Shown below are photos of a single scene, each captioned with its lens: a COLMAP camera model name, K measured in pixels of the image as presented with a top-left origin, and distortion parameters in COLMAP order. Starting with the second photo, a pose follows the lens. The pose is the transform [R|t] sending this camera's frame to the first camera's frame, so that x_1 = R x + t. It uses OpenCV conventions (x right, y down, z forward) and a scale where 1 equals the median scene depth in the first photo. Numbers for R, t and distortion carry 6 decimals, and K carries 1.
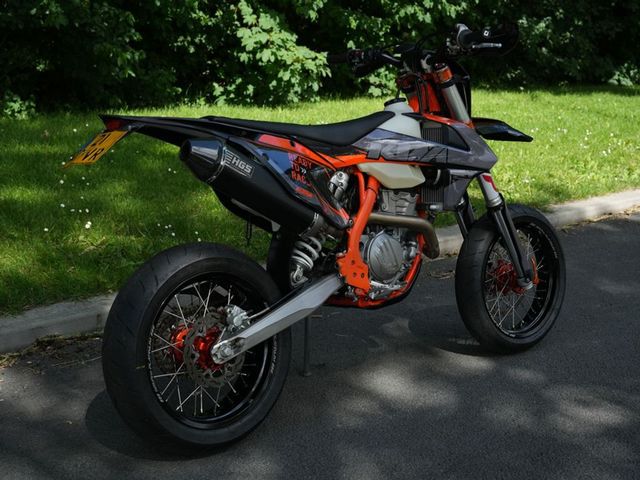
lens RADIAL K [[1000.8, 0, 318.4], [0, 1000.8, 243.7], [0, 0, 1]] dist [0.033853, 0.000000]
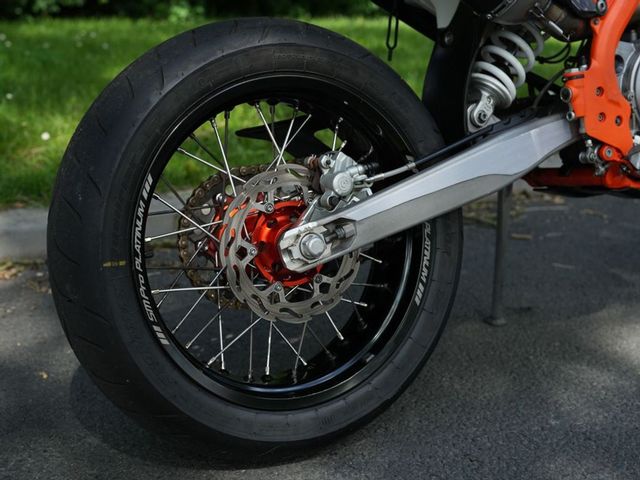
lens RADIAL K [[1000.8, 0, 324.5], [0, 1000.8, 244.0], [0, 0, 1]] dist [0.033853, 0.000000]
pose [[0.978605, 0.045877, -0.200567, 0.005088], [-0.040092, 0.998657, 0.032809, 0.086462], [0.201803, -0.024066, 0.979130, 0.520287]]
